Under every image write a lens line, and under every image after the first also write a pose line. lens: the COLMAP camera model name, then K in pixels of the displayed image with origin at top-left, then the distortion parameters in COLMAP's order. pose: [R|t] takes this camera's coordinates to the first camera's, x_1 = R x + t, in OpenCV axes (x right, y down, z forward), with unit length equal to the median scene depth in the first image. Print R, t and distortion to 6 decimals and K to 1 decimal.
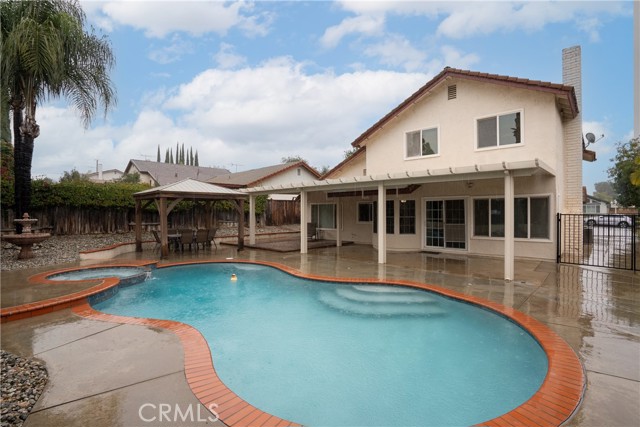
lens RADIAL K [[294.3, 0, 310.0], [0, 294.3, 211.3], [0, 0, 1]] dist [-0.002029, -0.000174]
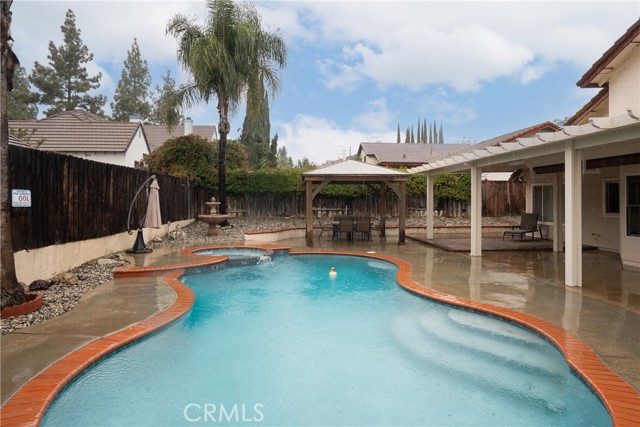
lens RADIAL K [[358.5, 0, 320.7], [0, 358.5, 195.8], [0, 0, 1]] dist [0.003517, 0.000648]
pose [[0.770404, -0.001931, -0.637553, 0.199410], [-0.000863, 0.999991, -0.004072, 0.003388], [0.637556, 0.003687, 0.770396, 0.098033]]
